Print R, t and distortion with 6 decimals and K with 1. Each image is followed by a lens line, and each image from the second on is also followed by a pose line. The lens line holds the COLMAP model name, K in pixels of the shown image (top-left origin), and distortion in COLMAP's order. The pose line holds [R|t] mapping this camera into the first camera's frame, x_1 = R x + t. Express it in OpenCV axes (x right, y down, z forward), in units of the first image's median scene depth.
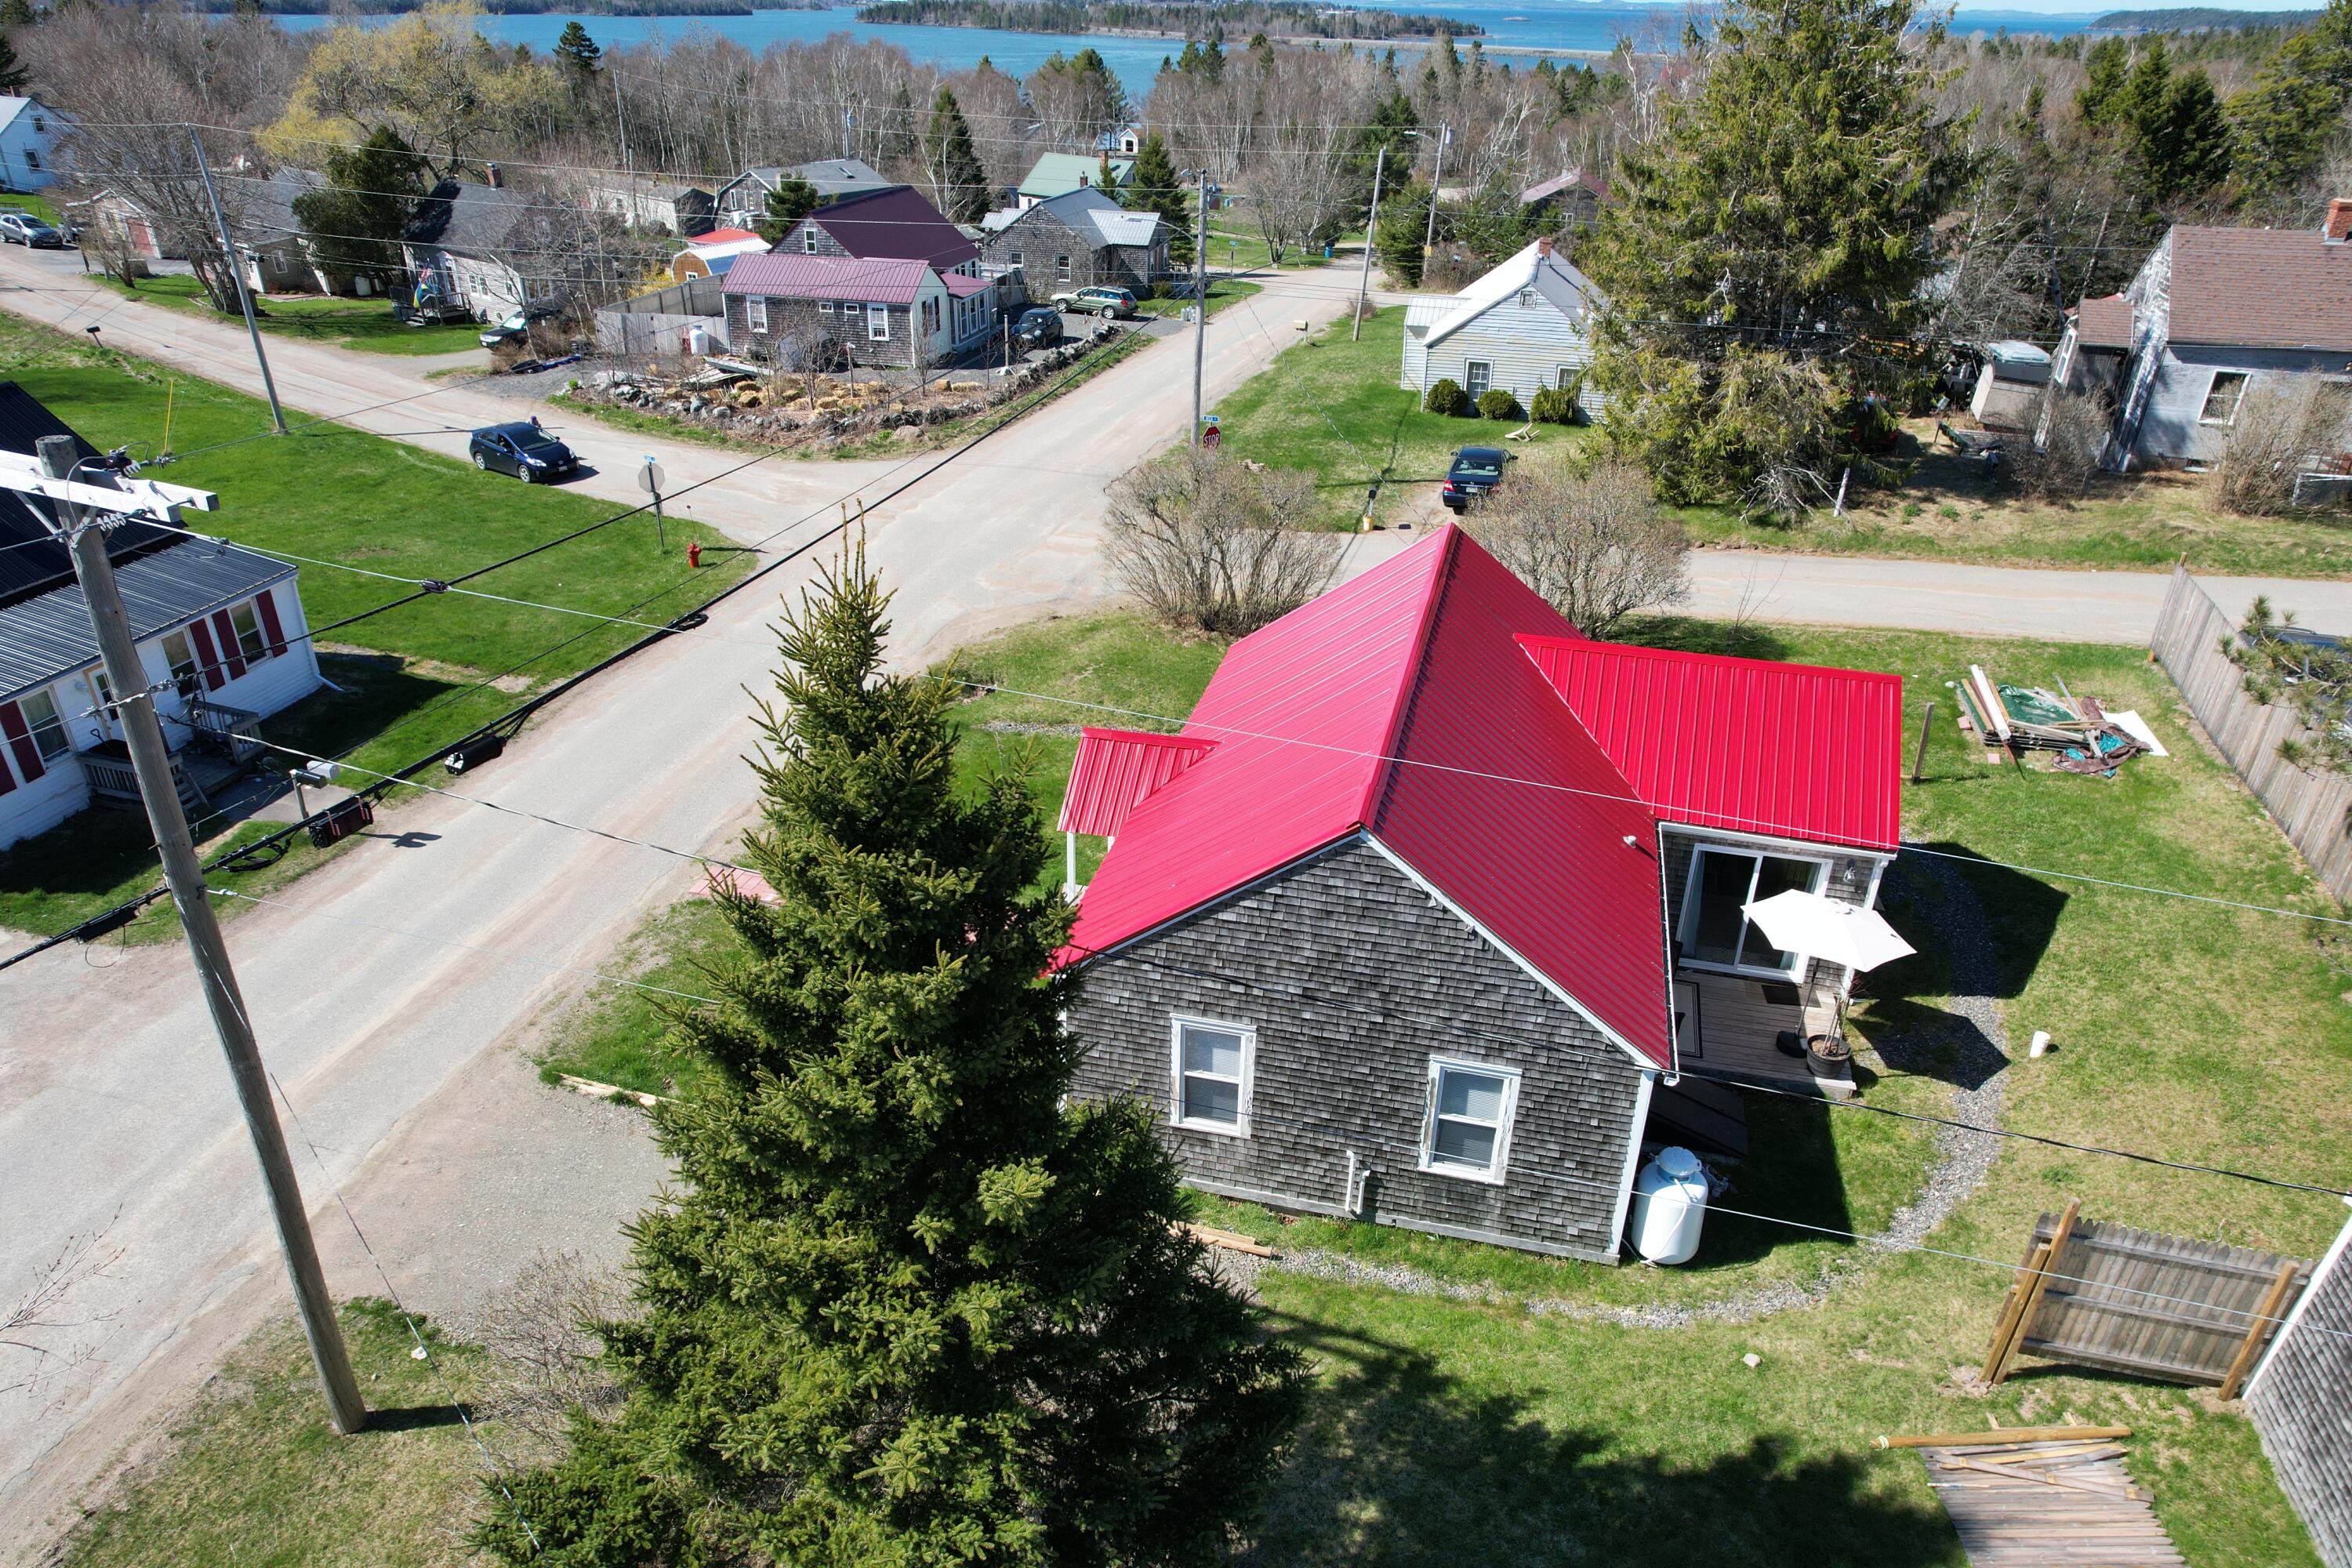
lens RADIAL K [[1511.8, 0, 1194.8], [0, 1511.8, 787.1], [0, 0, 1]] dist [-0.077210, 0.086806]
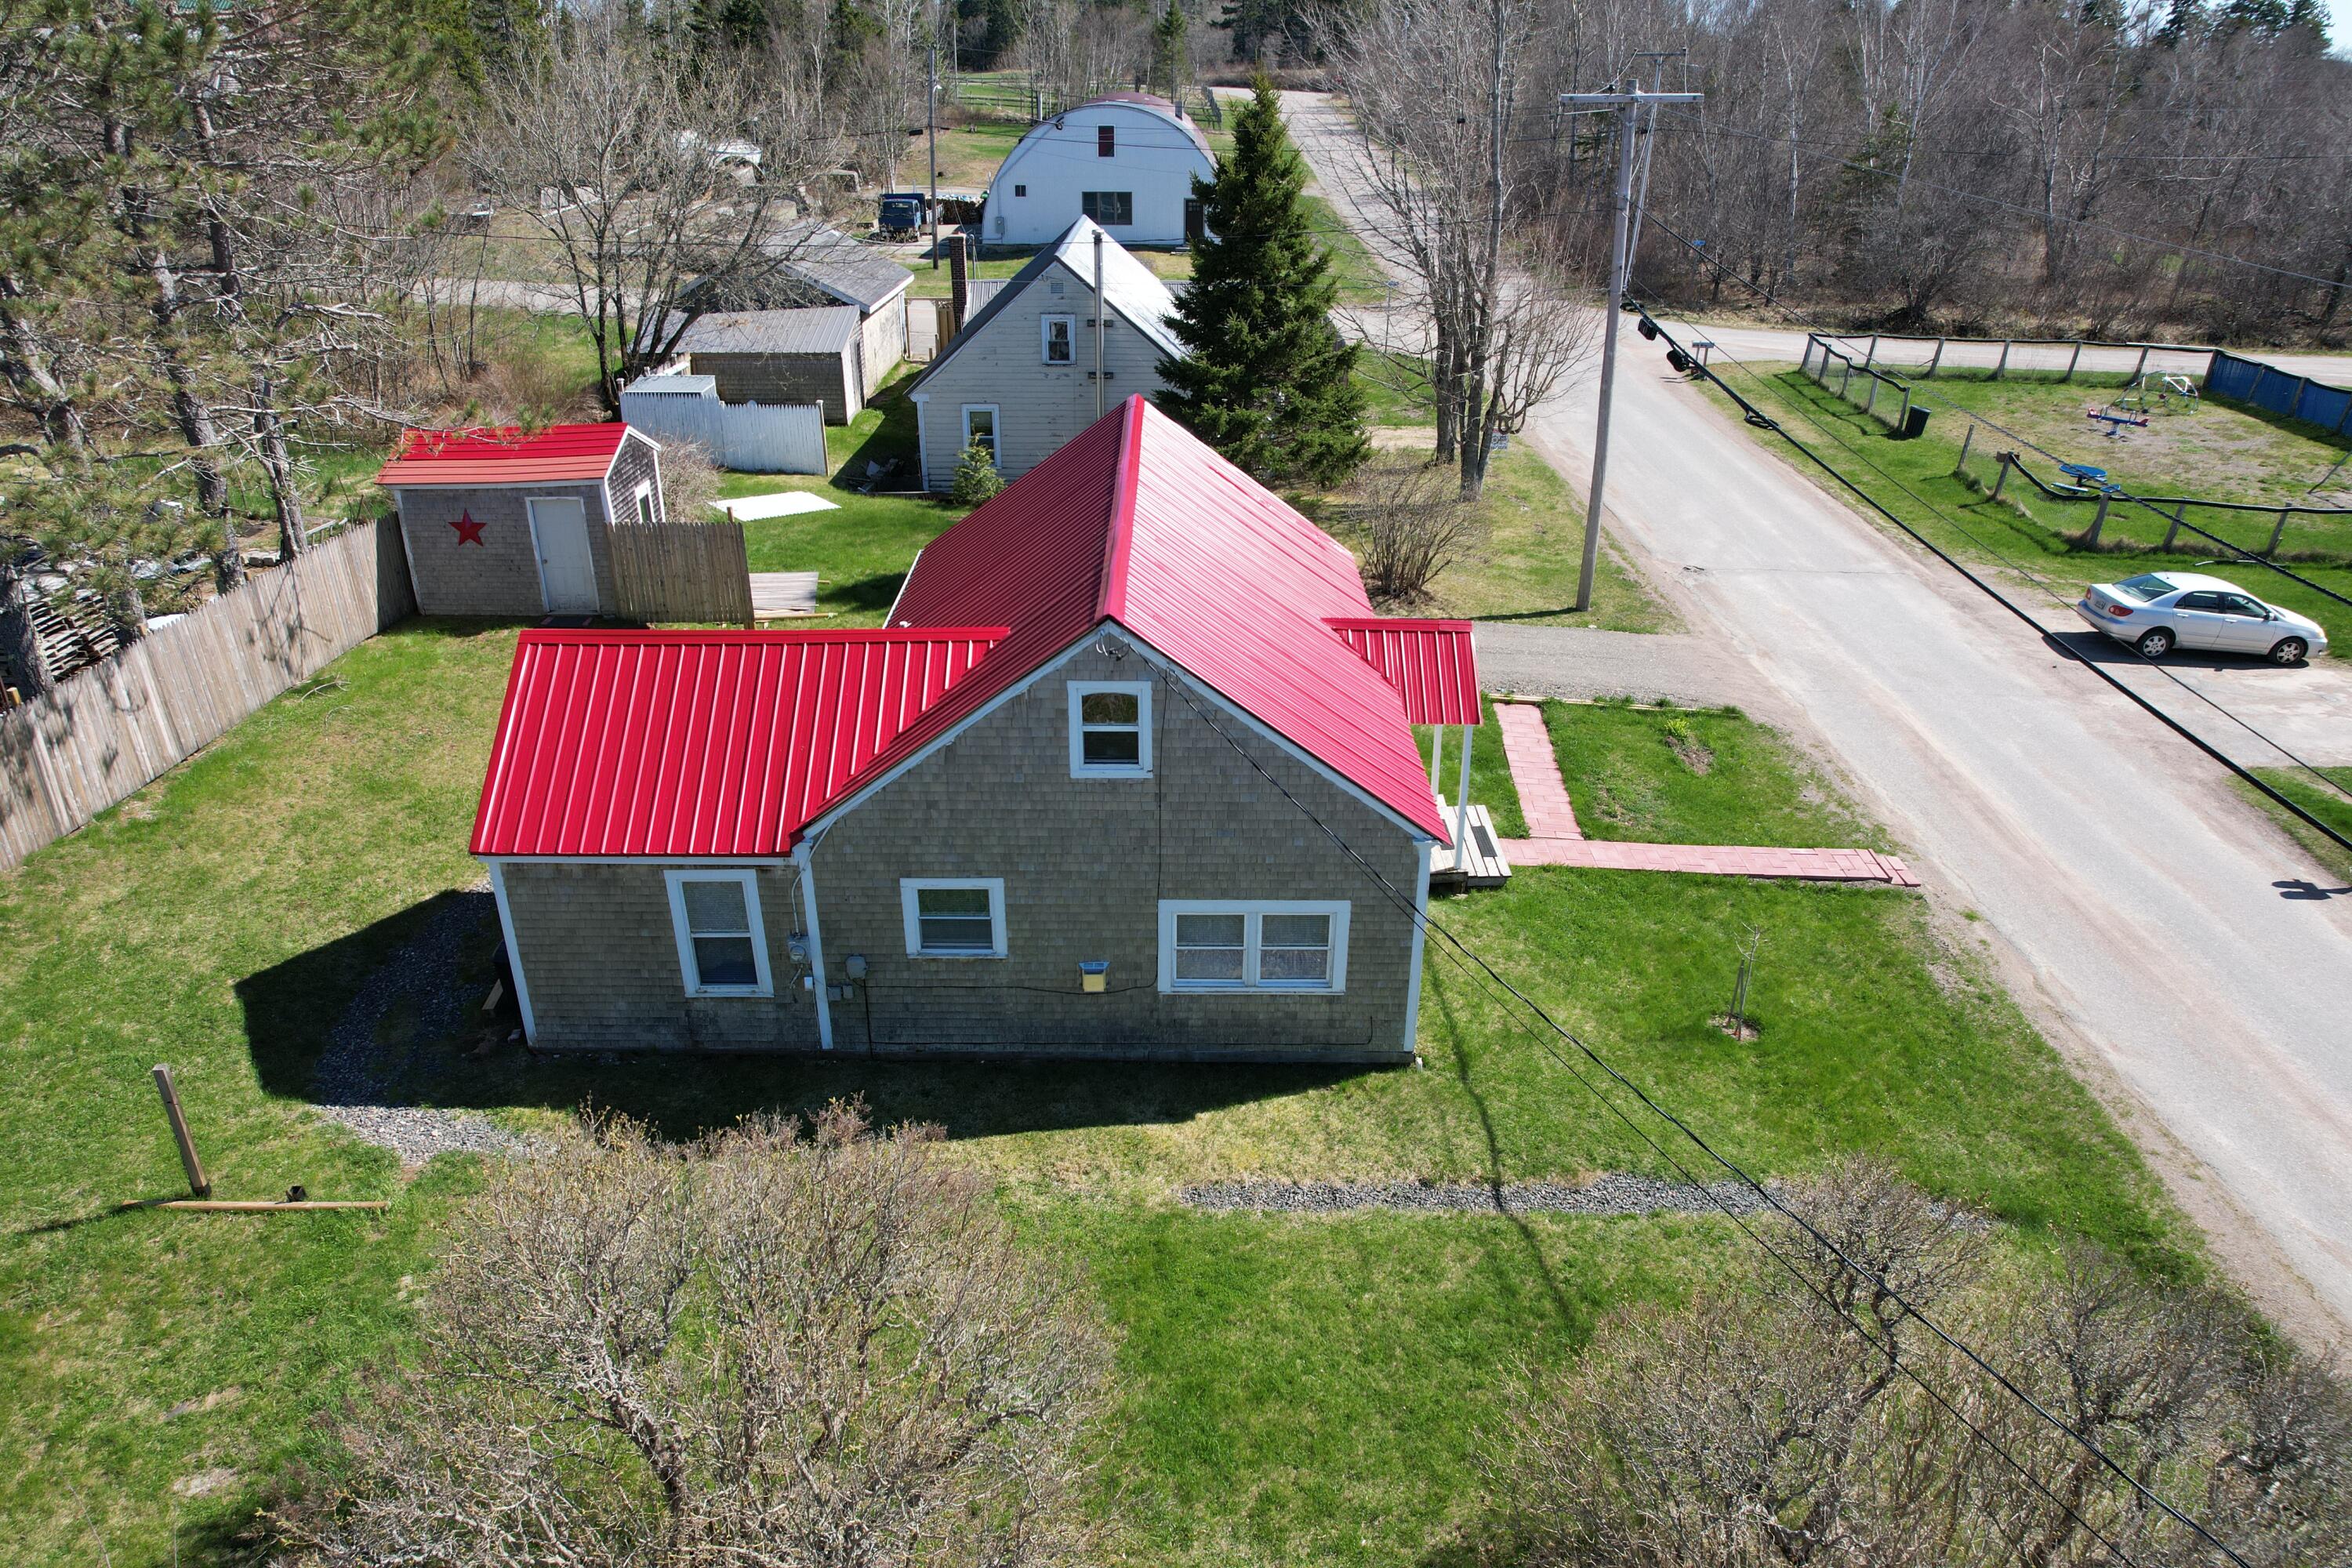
lens RADIAL K [[1511.8, 0, 1194.8], [0, 1511.8, 787.1], [0, 0, 1]] dist [-0.077210, 0.086806]
pose [[-0.964990, 0.086551, -0.247594, 0.328663], [-0.148620, 0.597379, 0.788067, -0.672430], [0.216116, 0.797275, -0.563602, 1.539750]]
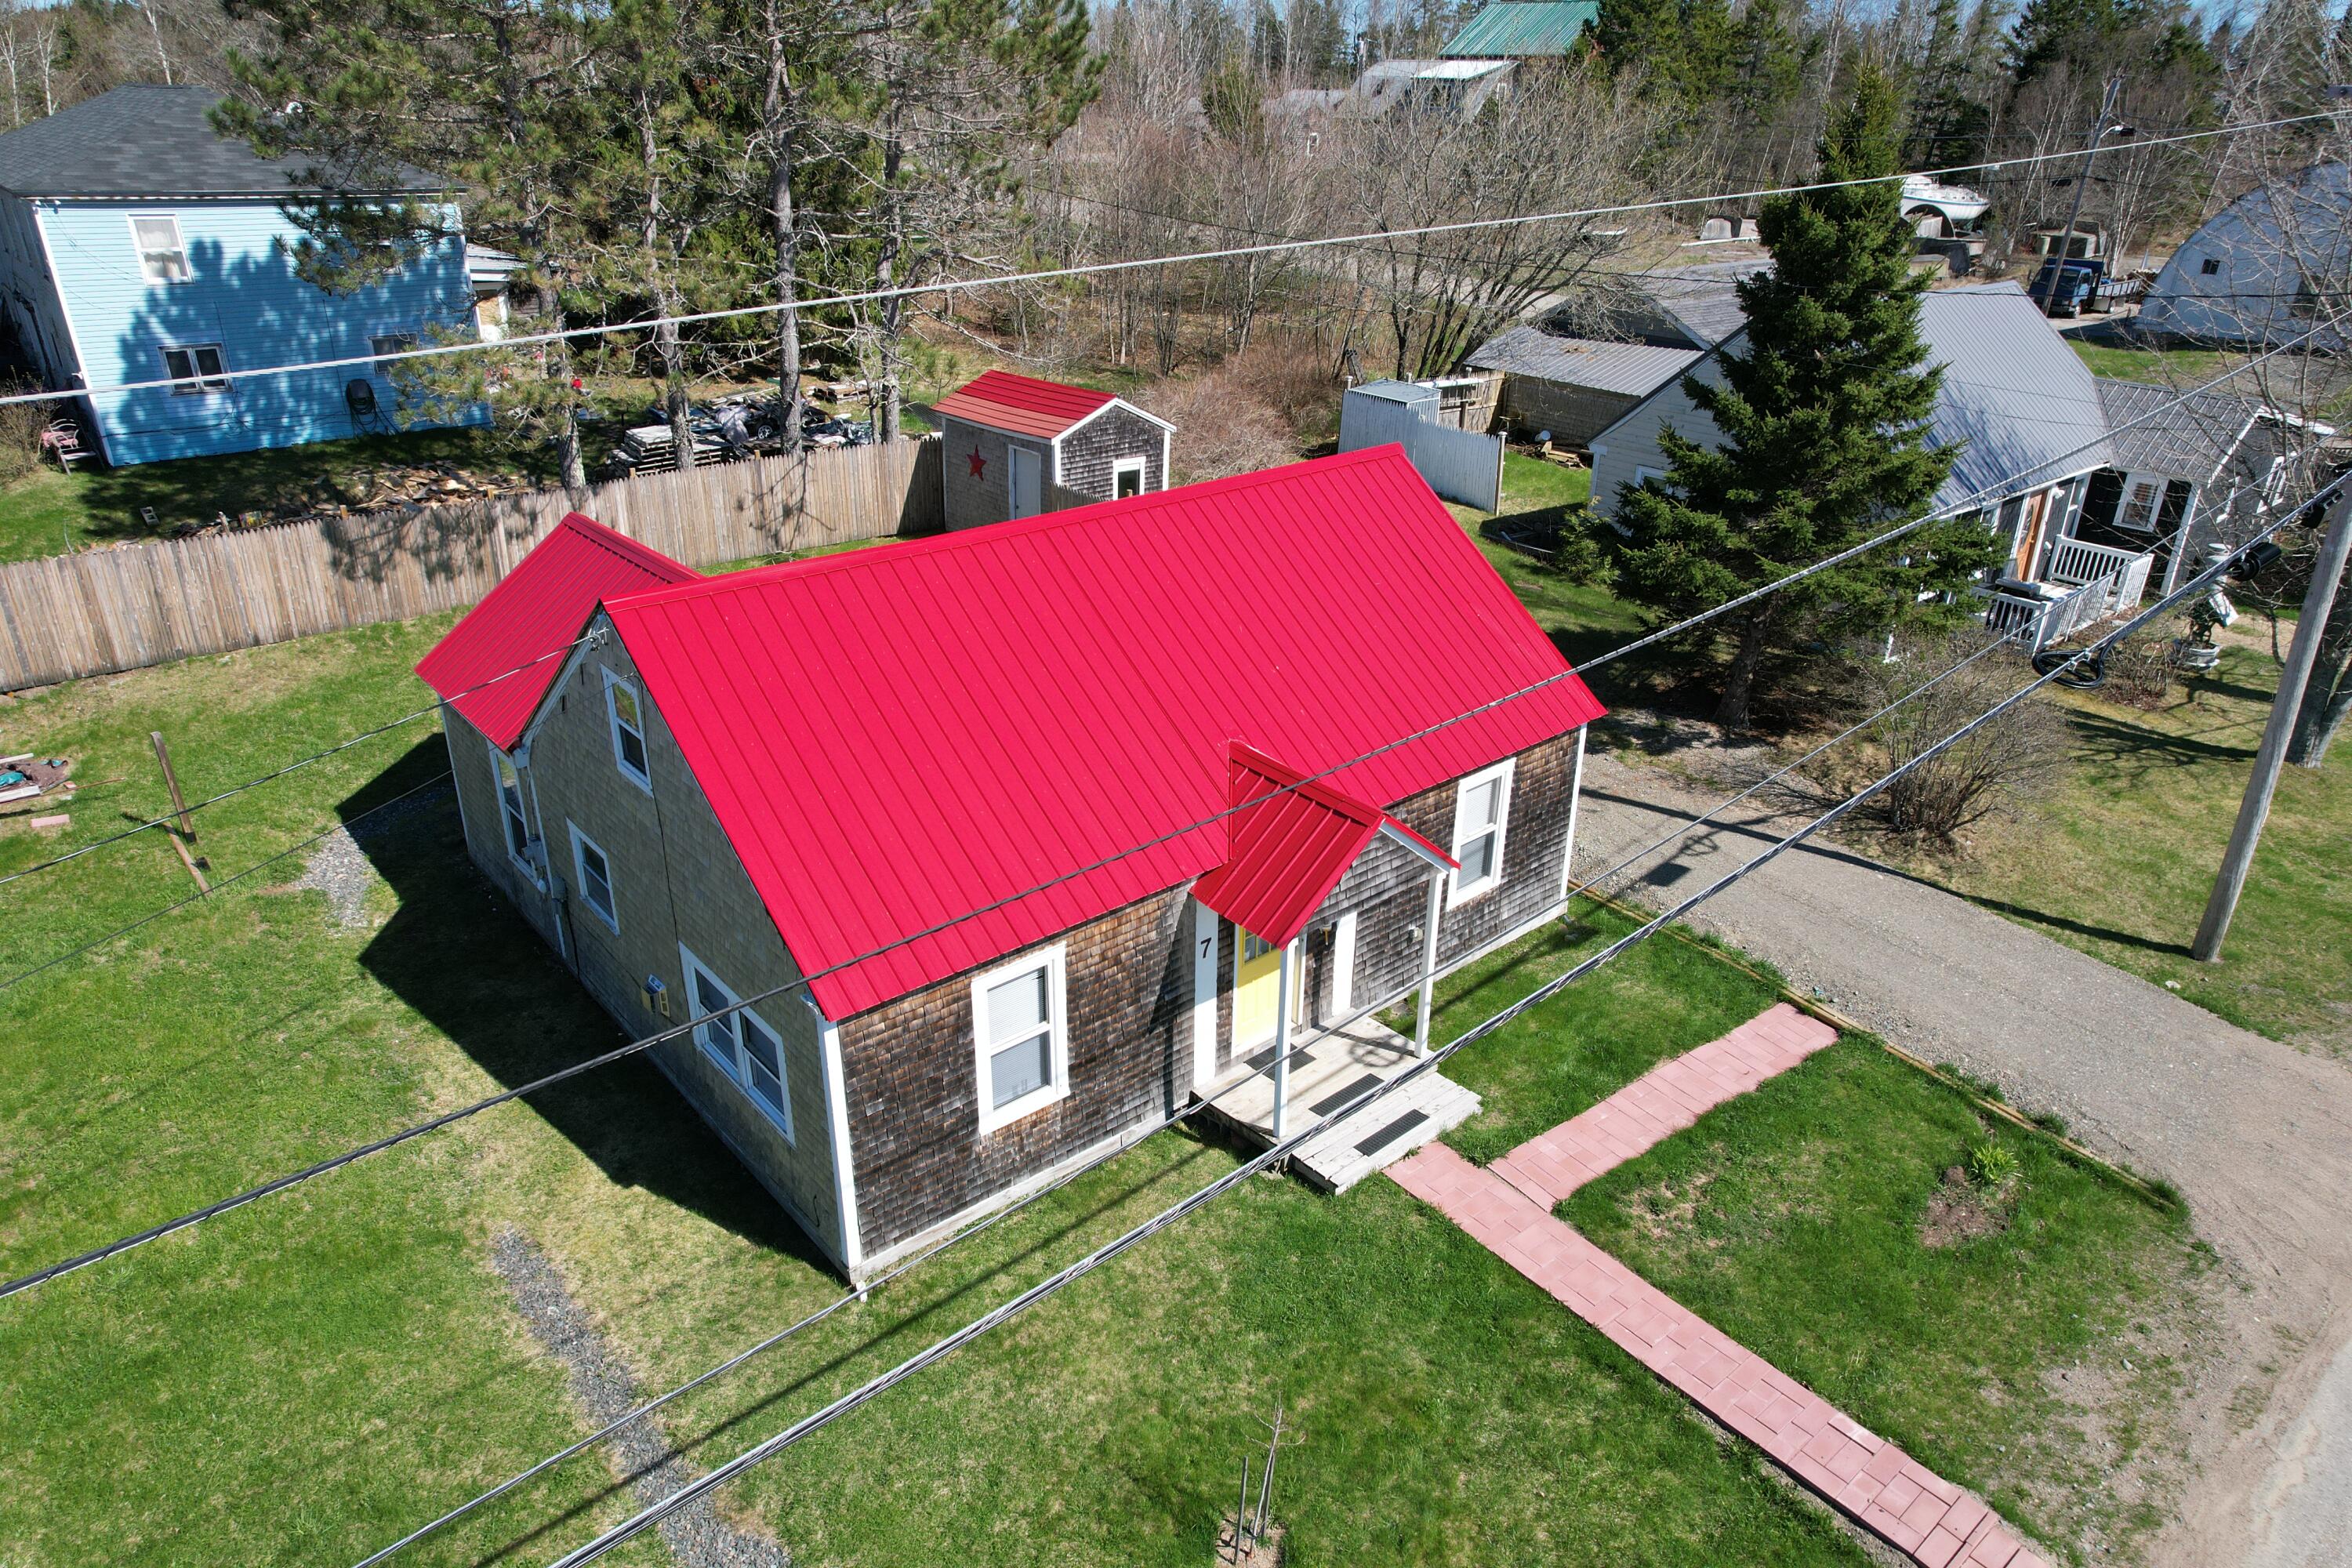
lens RADIAL K [[1511.8, 0, 1194.8], [0, 1511.8, 787.1], [0, 0, 1]] dist [-0.077210, 0.086806]
pose [[-0.826640, -0.273927, 0.491560, -0.308192], [0.227629, 0.636097, 0.737269, -0.530406], [-0.514638, 0.721349, -0.463470, 1.306560]]
